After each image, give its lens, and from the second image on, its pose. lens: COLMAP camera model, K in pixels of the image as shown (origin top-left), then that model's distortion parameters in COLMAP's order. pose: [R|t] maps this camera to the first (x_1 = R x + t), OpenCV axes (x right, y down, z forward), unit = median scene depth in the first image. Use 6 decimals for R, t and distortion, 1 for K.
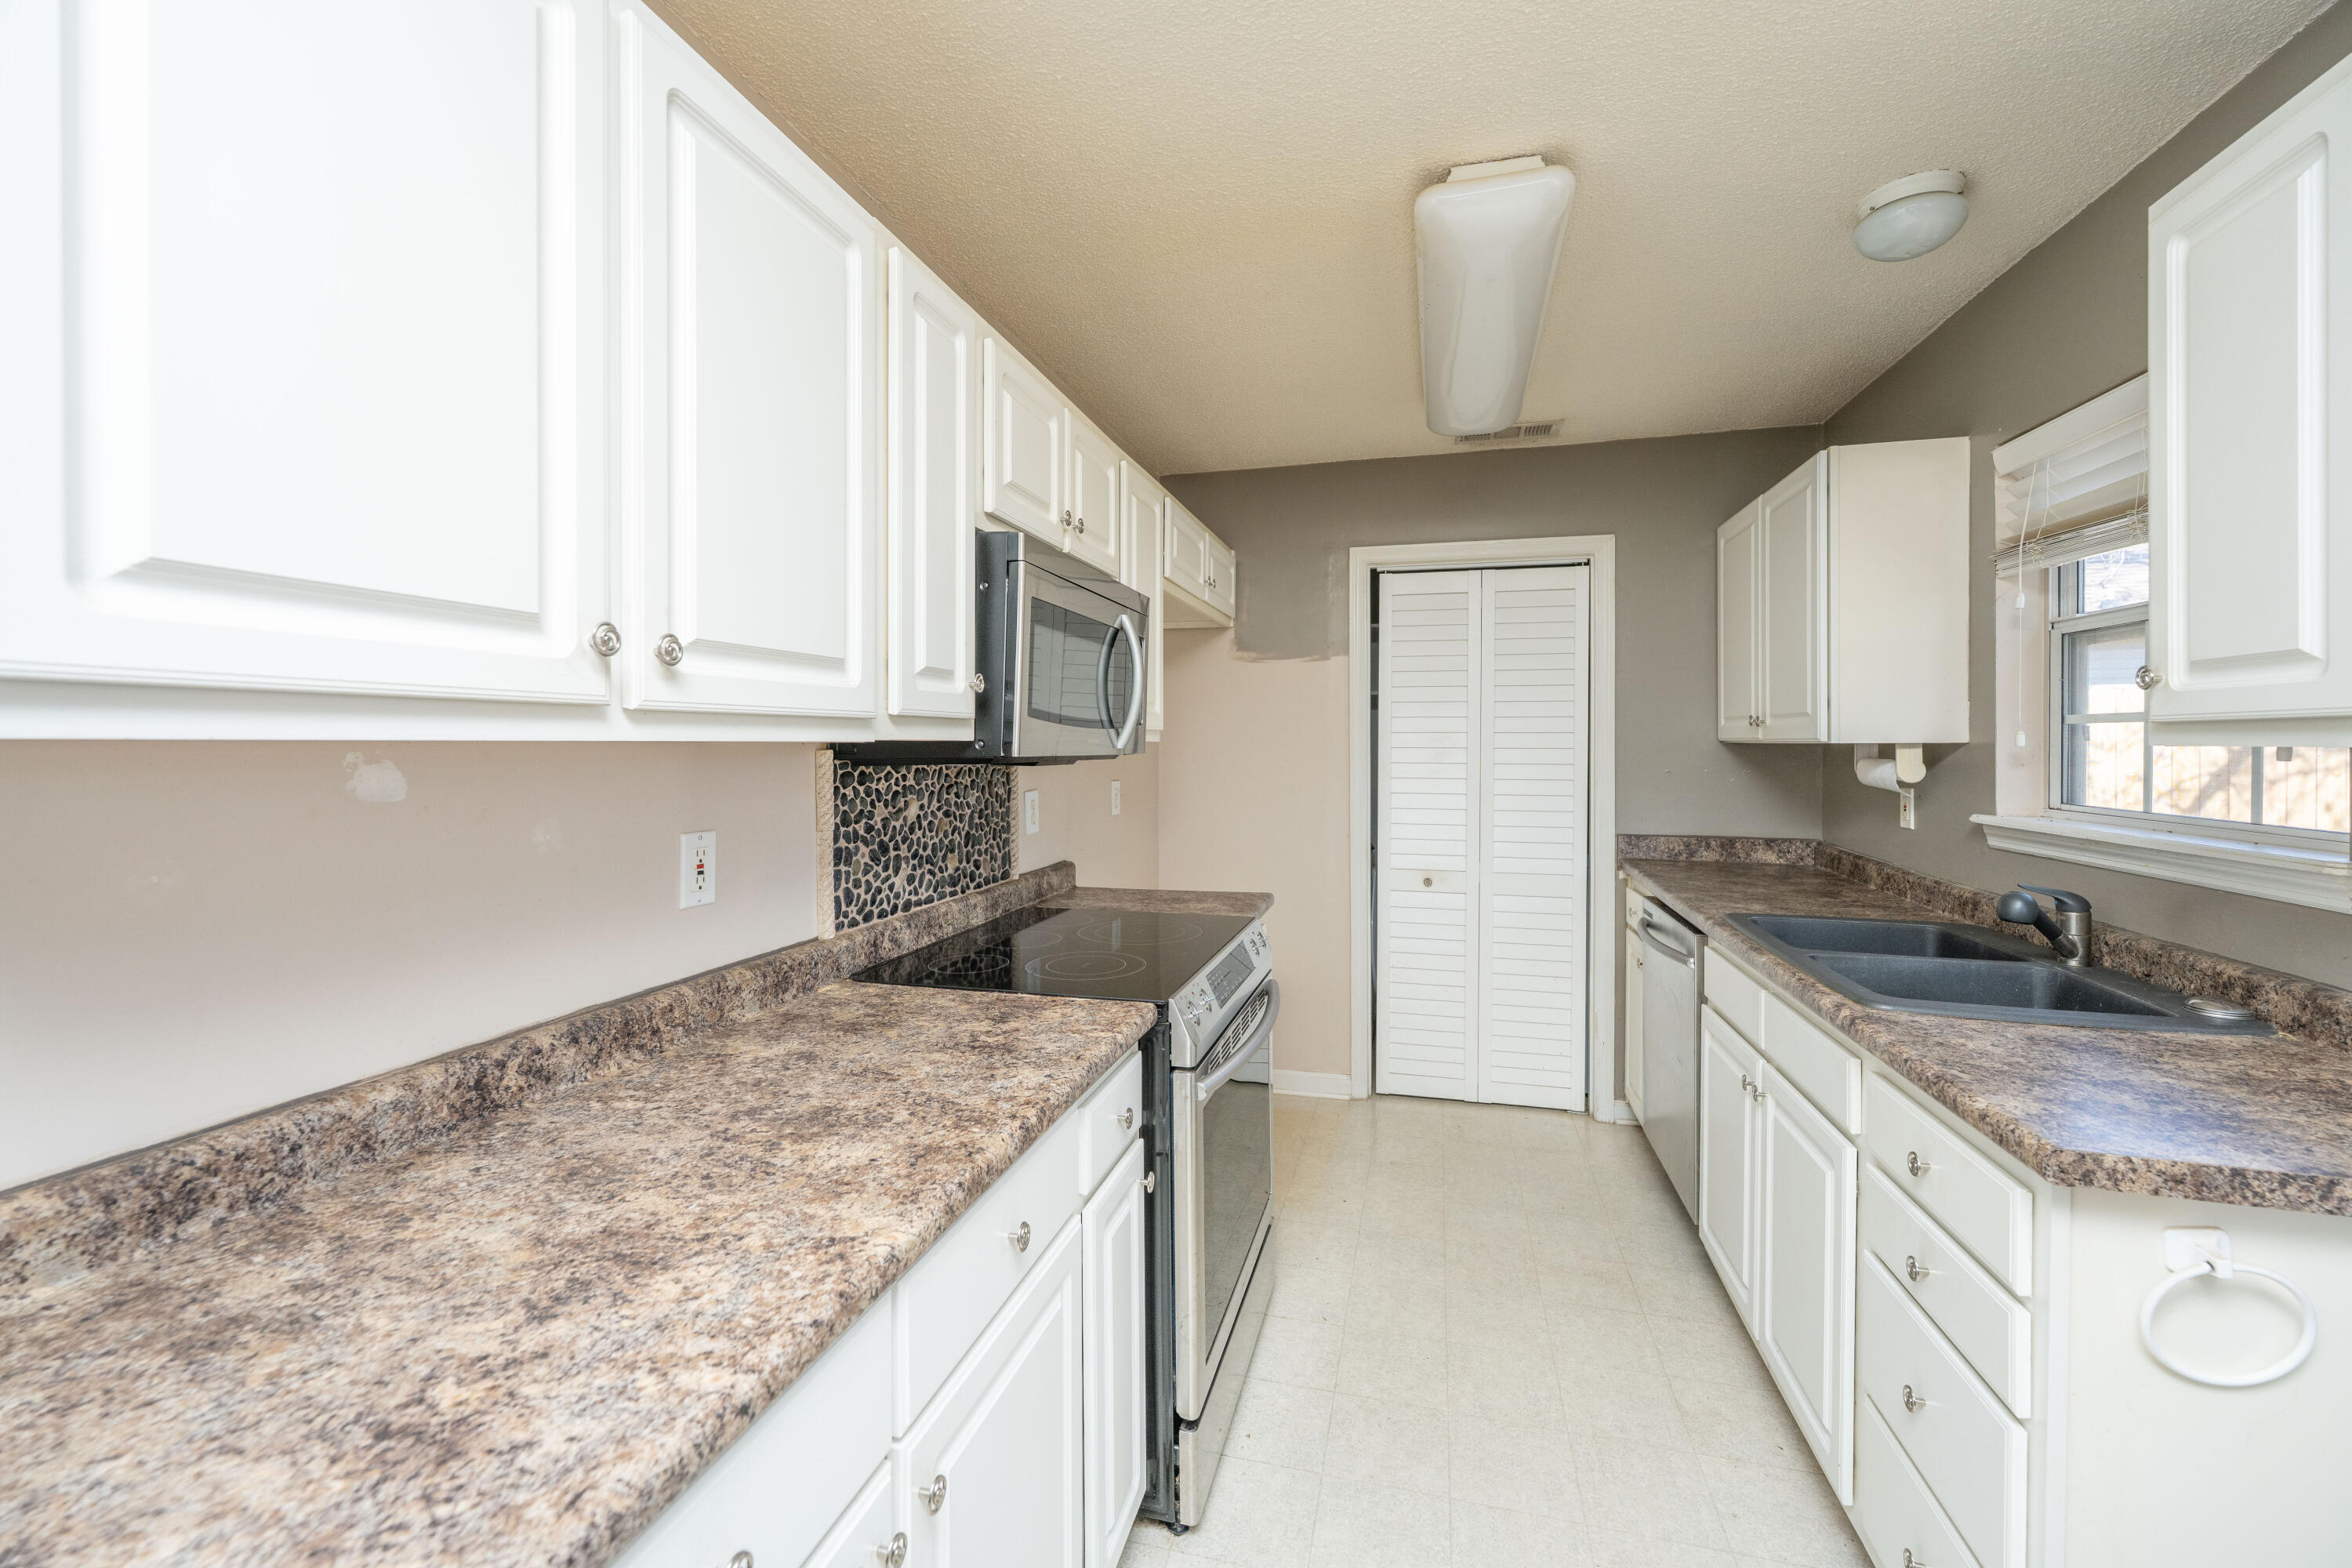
lens RADIAL K [[933.0, 0, 1180.1], [0, 933.0, 749.5], [0, 0, 1]] dist [-0.001291, -0.000067]
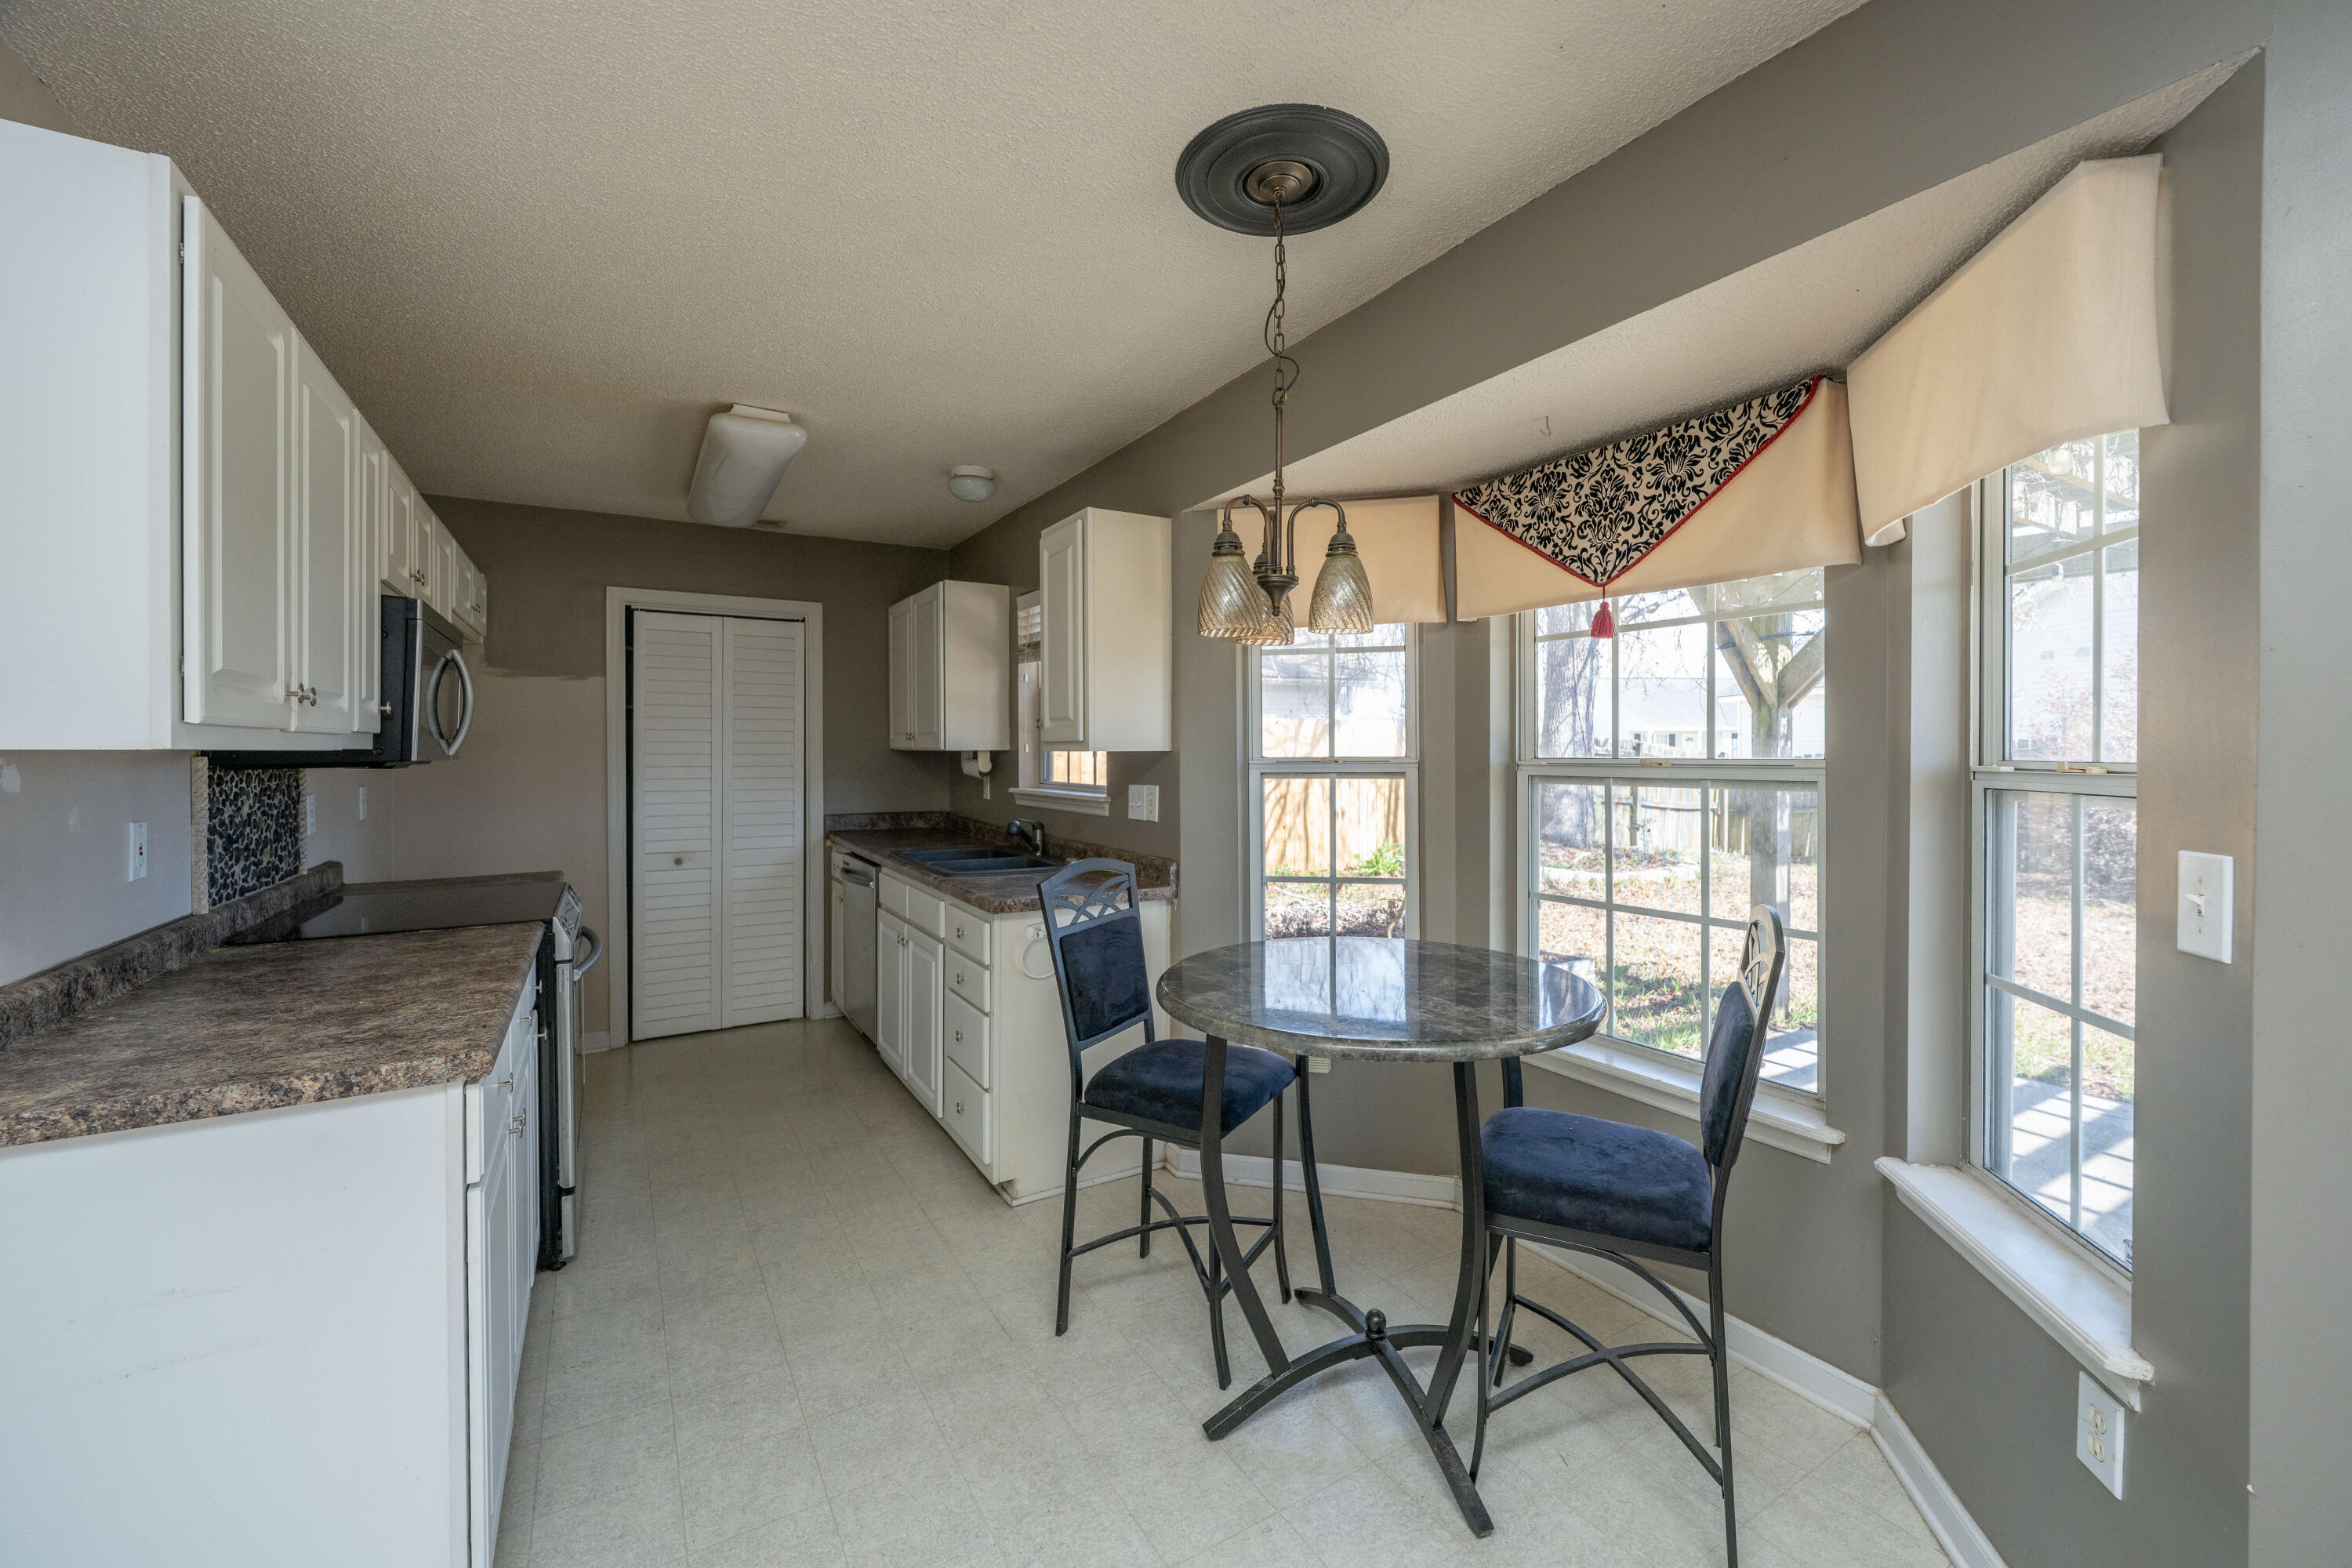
lens RADIAL K [[950.6, 0, 1193.1], [0, 950.6, 752.6], [0, 0, 1]] dist [-0.001749, -0.000077]
pose [[0.682940, -0.002701, 0.730470, -0.347048], [0.005815, 0.999982, -0.001740, 0.003861], [-0.730451, 0.005436, 0.682943, -0.672036]]
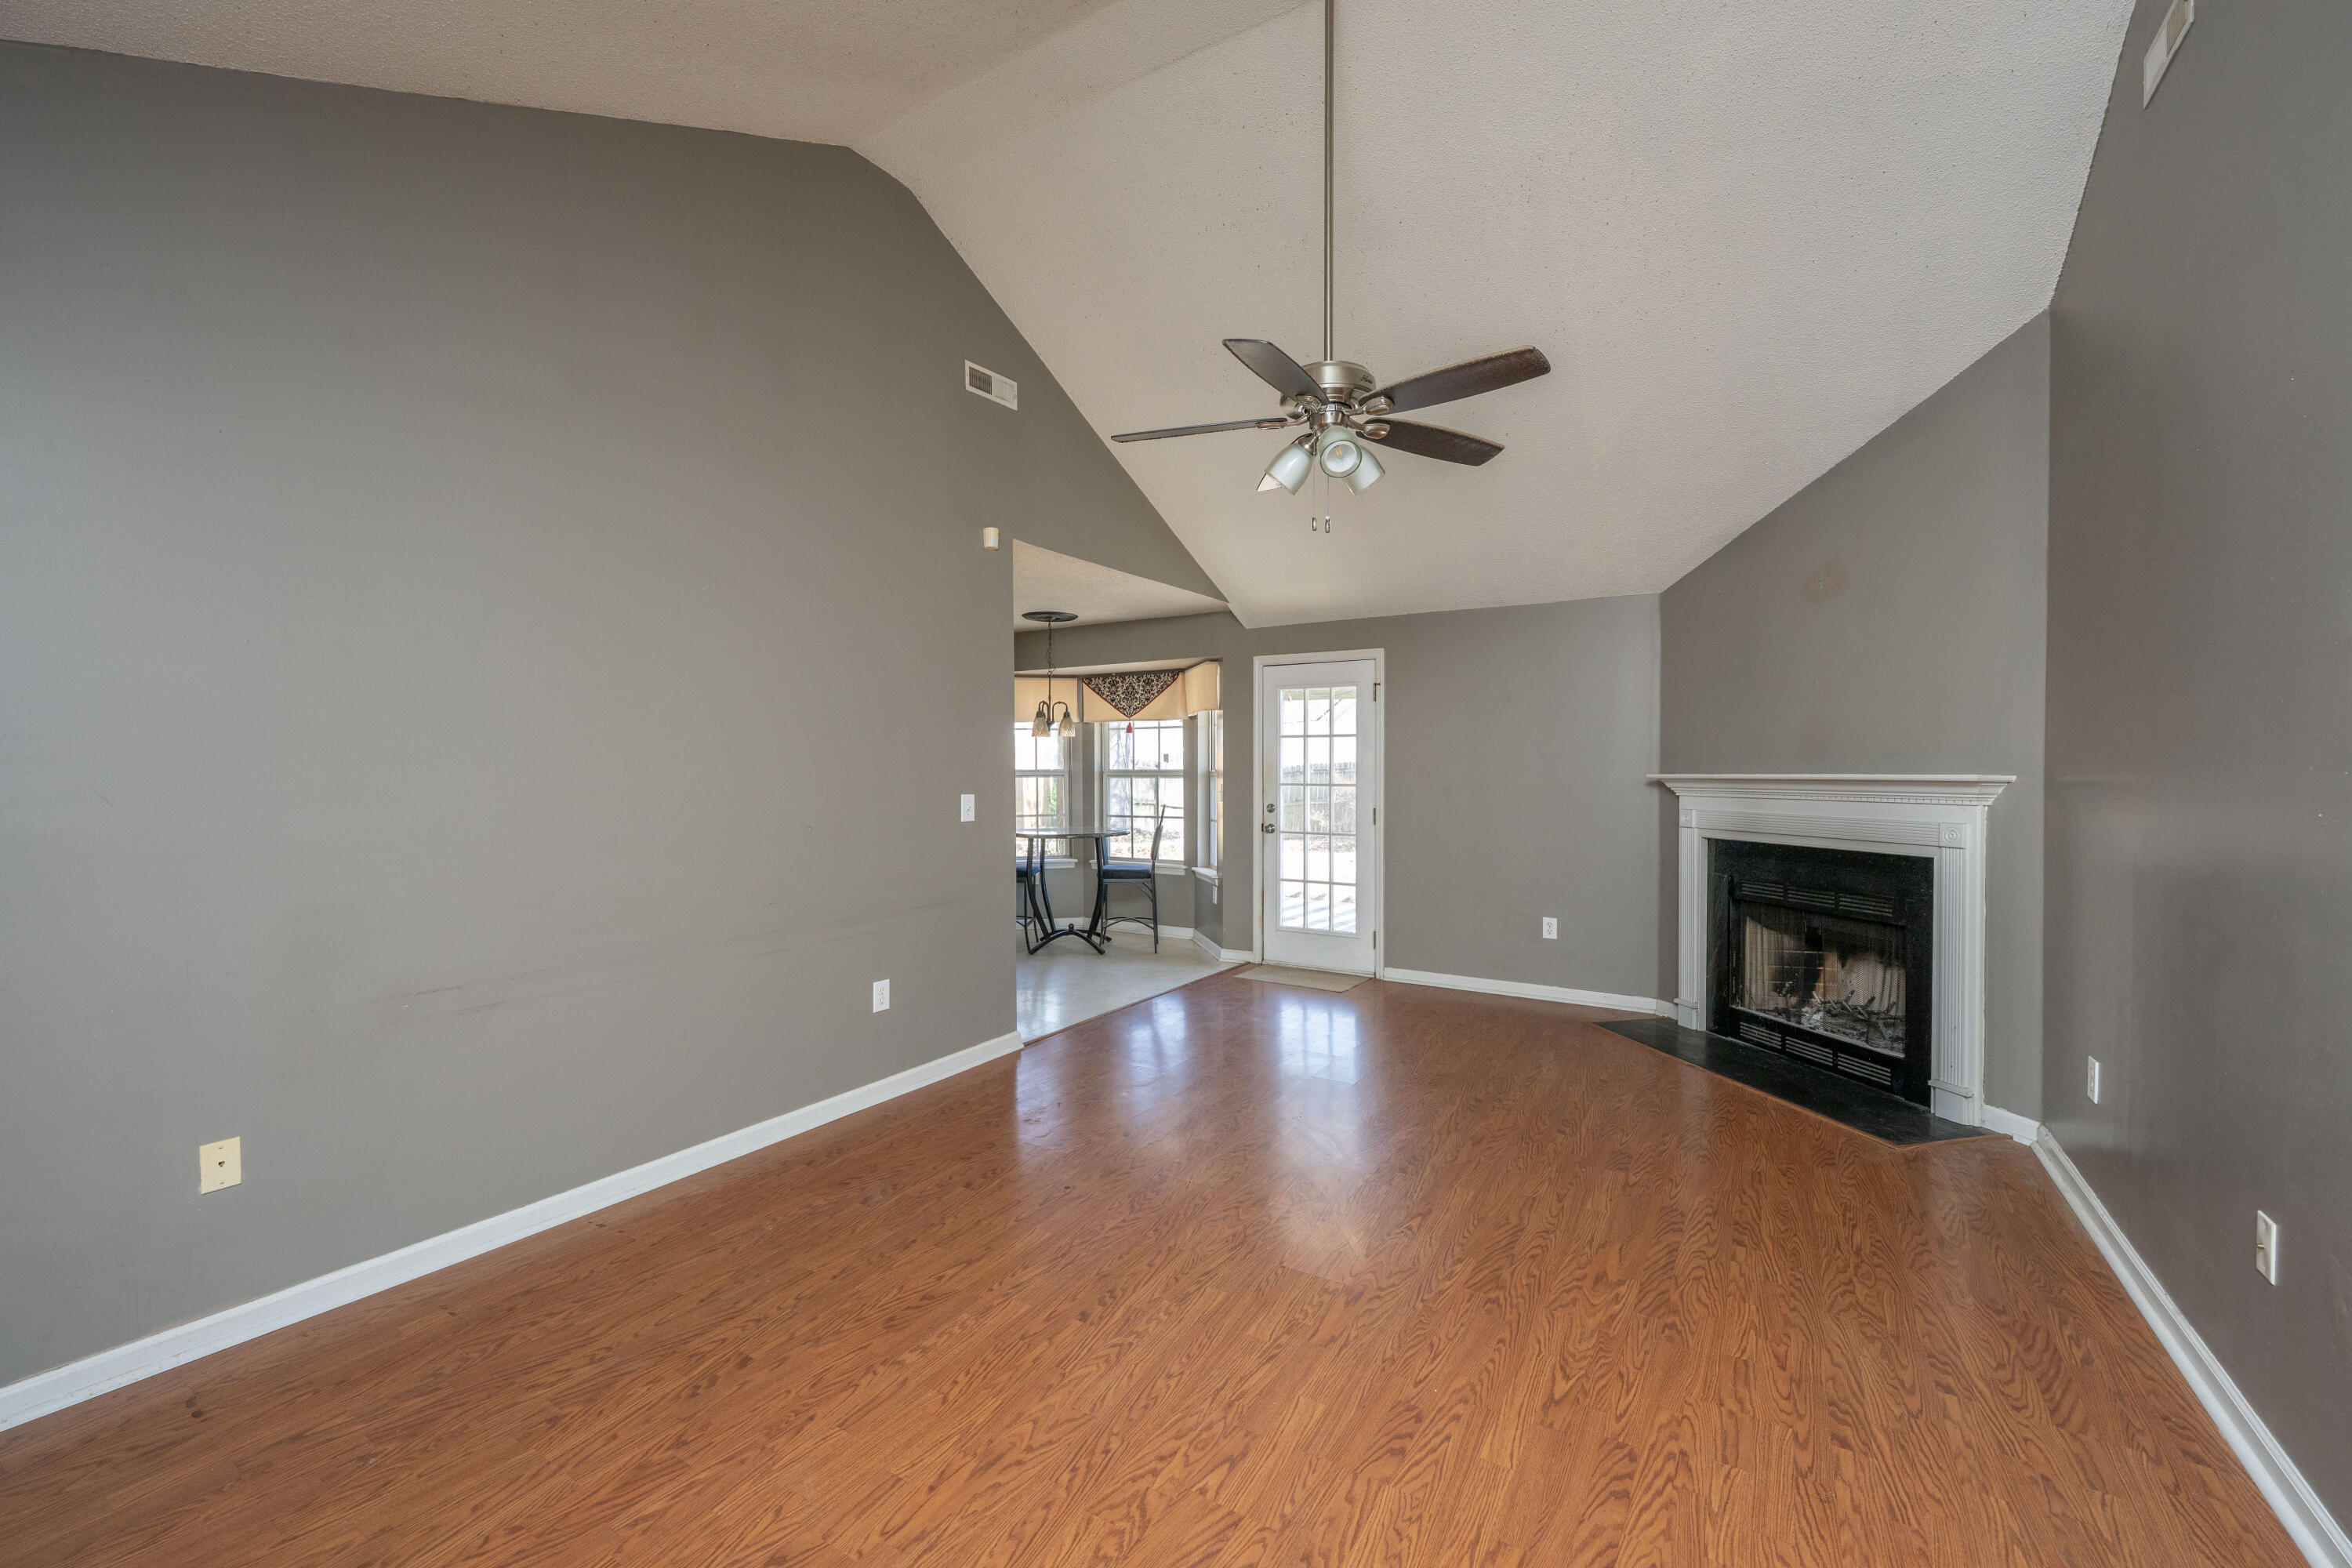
lens RADIAL K [[949.0, 0, 1204.0], [0, 949.0, 784.2], [0, 0, 1]] dist [-0.001227, -0.000141]
pose [[0.274566, -0.018277, 0.961395, -2.841389], [0.007502, 0.999830, 0.016866, 0.010257], [-0.961539, 0.002582, 0.274656, -1.617656]]
